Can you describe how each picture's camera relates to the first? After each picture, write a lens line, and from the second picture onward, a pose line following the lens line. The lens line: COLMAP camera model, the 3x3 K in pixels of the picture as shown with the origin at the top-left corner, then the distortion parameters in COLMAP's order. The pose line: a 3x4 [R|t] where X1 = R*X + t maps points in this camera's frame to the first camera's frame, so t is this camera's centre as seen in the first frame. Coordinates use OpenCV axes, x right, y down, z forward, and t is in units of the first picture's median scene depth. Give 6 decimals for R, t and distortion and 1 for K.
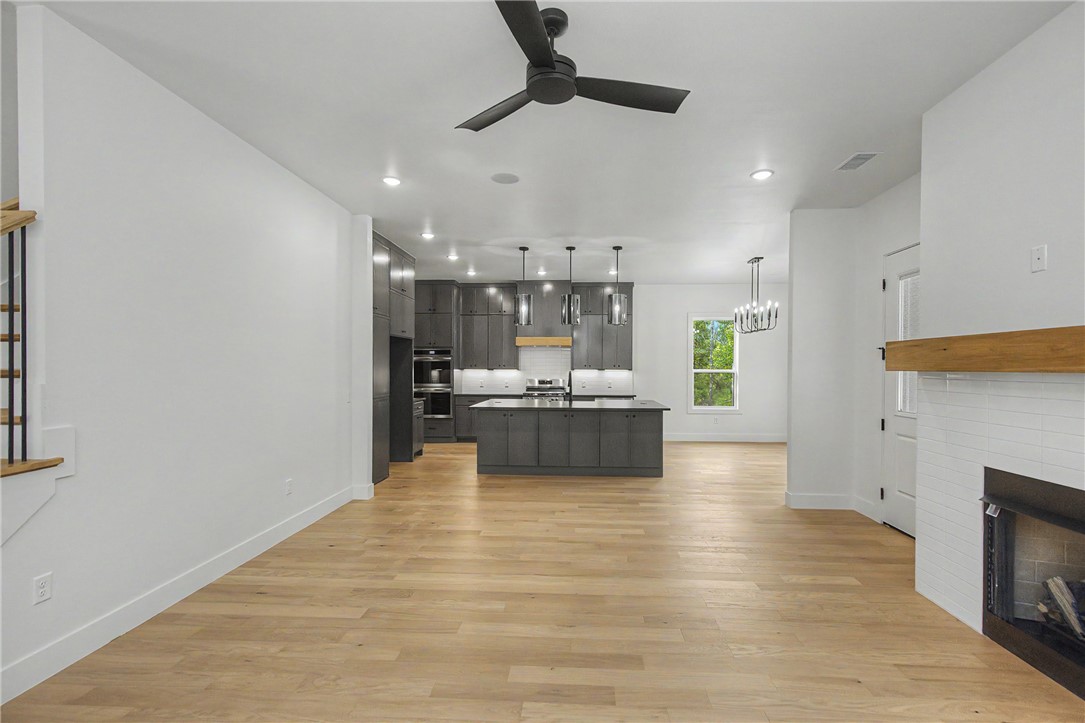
lens RADIAL K [[497.5, 0, 552.2], [0, 497.5, 366.9], [0, 0, 1]] dist [0.004711, 0.000780]
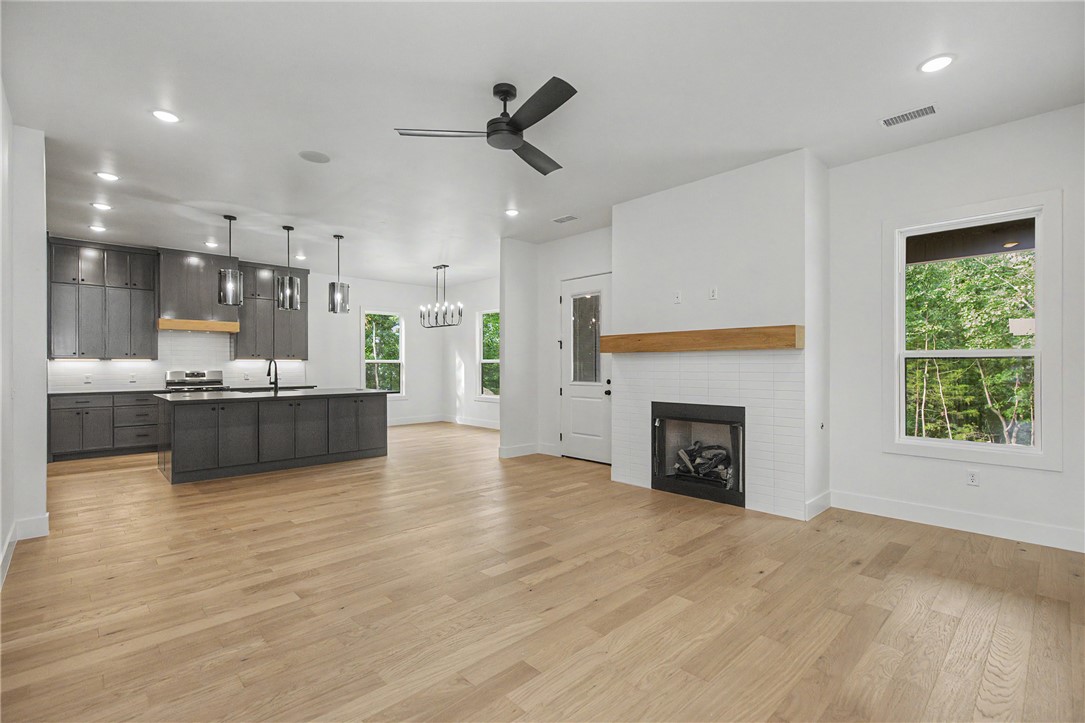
lens RADIAL K [[497.5, 0, 552.2], [0, 497.5, 366.9], [0, 0, 1]] dist [0.004711, 0.000780]
pose [[0.677110, -0.007621, 0.735842, -0.253987], [0.003659, 0.999969, 0.006990, 0.015842], [-0.735873, -0.002041, 0.677117, -0.004949]]
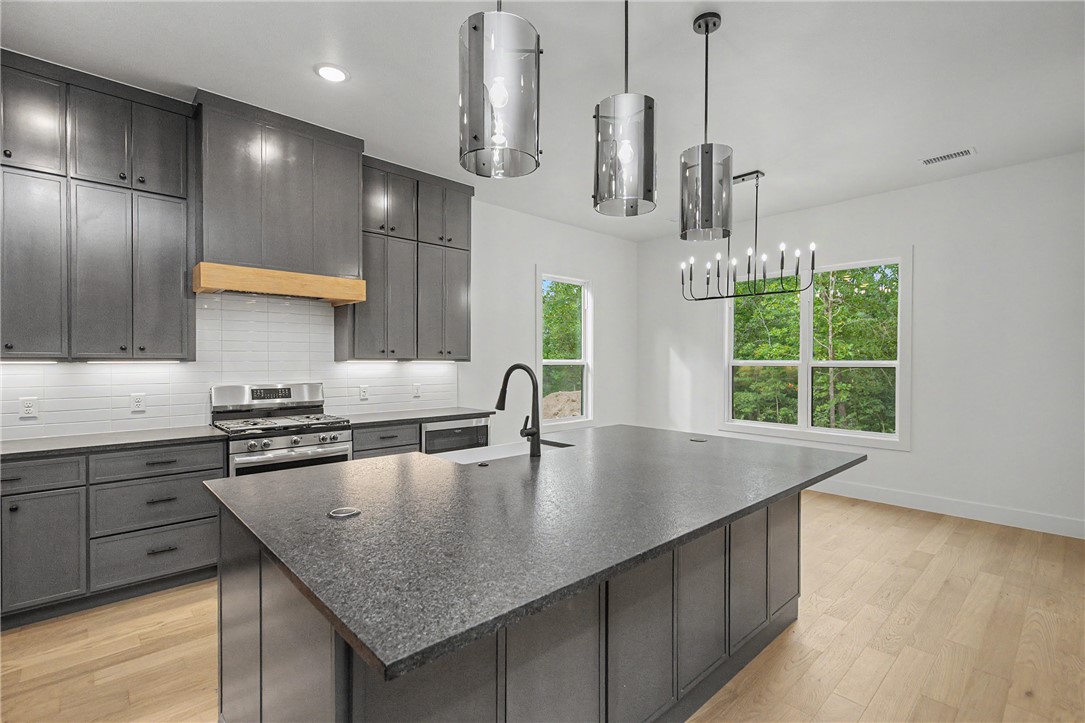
lens RADIAL K [[497.5, 0, 552.2], [0, 497.5, 366.9], [0, 0, 1]] dist [0.004711, 0.000780]
pose [[0.688565, -0.011847, 0.725078, -0.164398], [-0.000175, 0.999864, 0.016502, 0.004318], [-0.725174, -0.011490, 0.688469, 0.651995]]
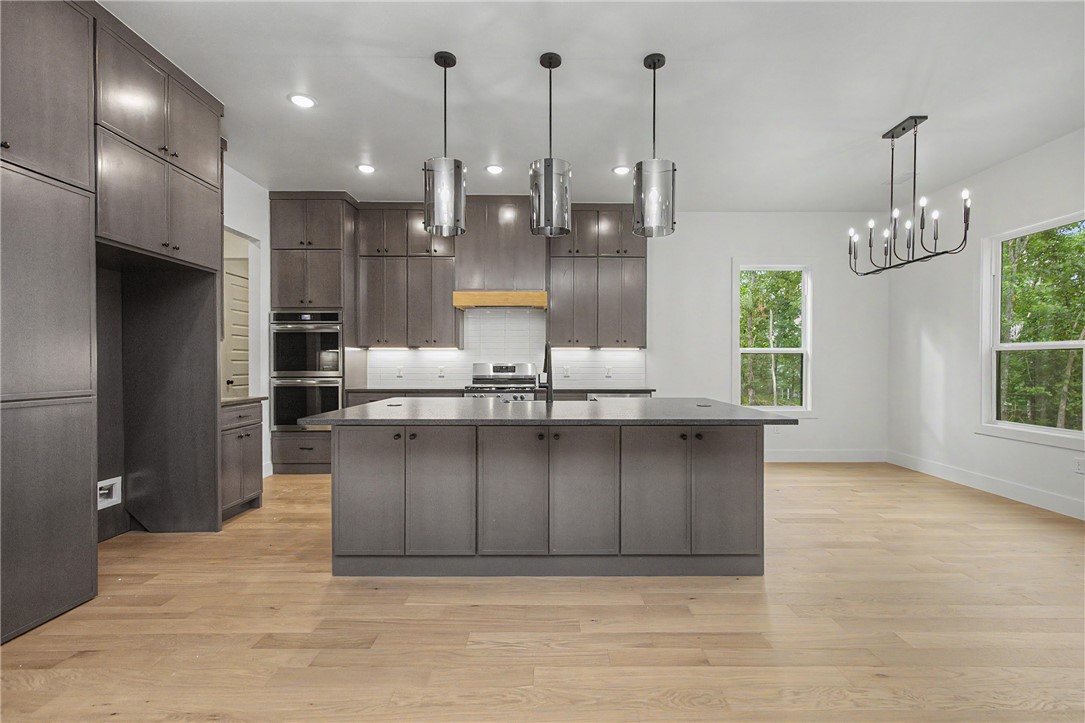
lens RADIAL K [[497.5, 0, 552.2], [0, 497.5, 366.9], [0, 0, 1]] dist [0.004711, 0.000780]
pose [[0.998036, -0.002641, 0.062593, 0.007714], [0.002087, 0.999958, 0.008917, 0.026144], [-0.062614, -0.008768, 0.997999, 0.437097]]
